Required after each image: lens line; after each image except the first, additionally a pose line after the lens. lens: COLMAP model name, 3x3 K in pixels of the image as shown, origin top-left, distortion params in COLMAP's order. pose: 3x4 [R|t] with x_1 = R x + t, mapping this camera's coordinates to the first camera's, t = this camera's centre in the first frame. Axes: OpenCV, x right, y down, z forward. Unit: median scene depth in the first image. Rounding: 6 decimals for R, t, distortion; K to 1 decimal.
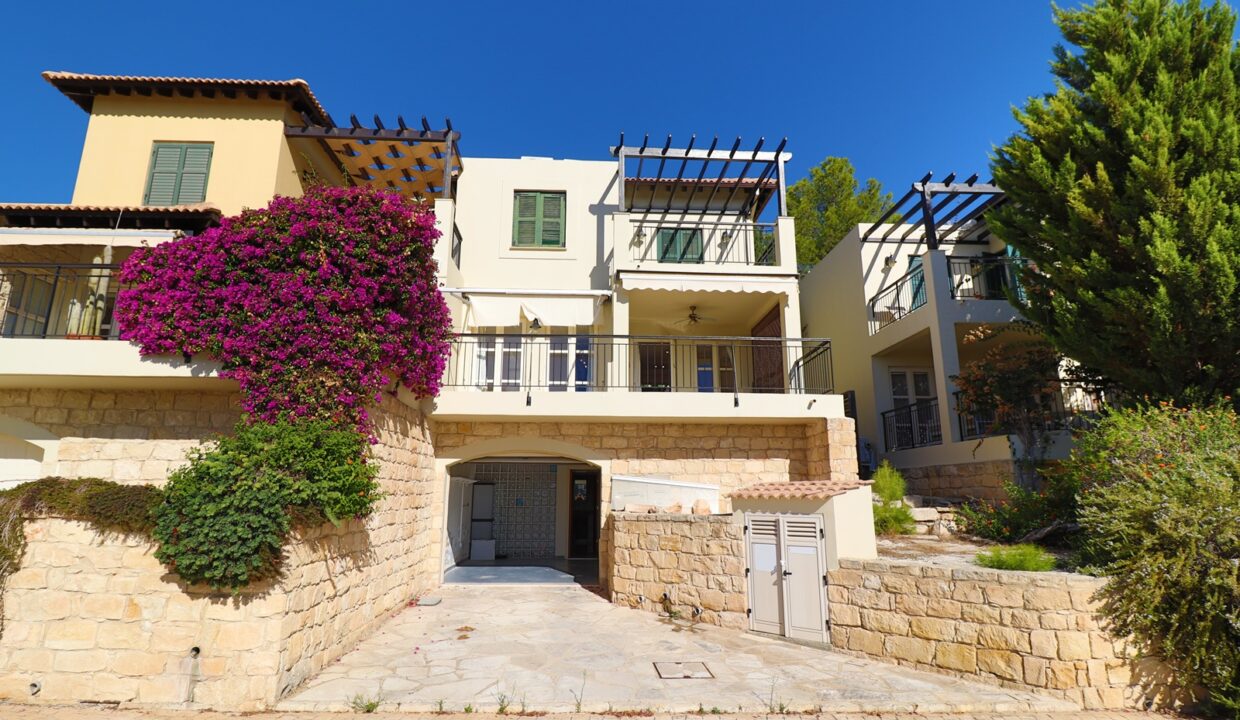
lens RADIAL K [[639.8, 0, 617.8], [0, 639.8, 358.4], [0, 0, 1]] dist [-0.011238, -0.002590]
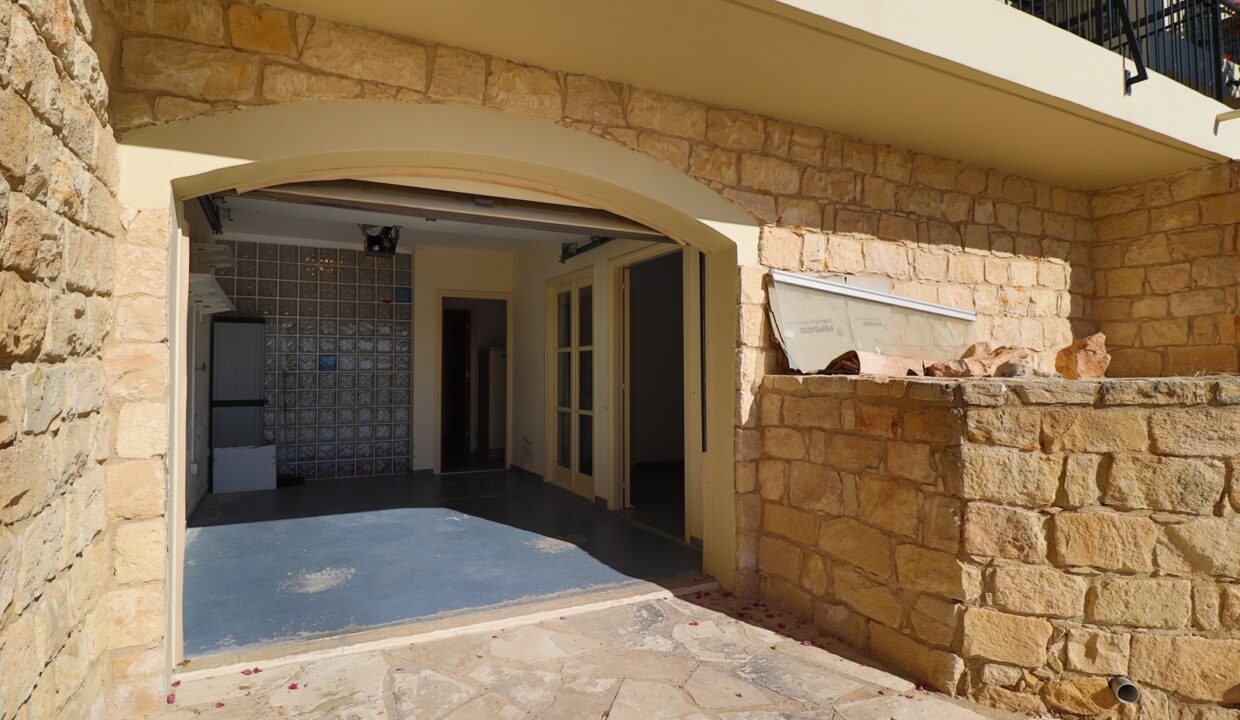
lens RADIAL K [[639.8, 0, 620.6], [0, 639.8, 358.3], [0, 0, 1]] dist [-0.011238, -0.002590]
pose [[0.910985, 0.004072, 0.412419, -0.214581], [-0.084788, 0.980442, 0.177607, 0.172662], [-0.403629, -0.196765, 0.893514, 0.713819]]
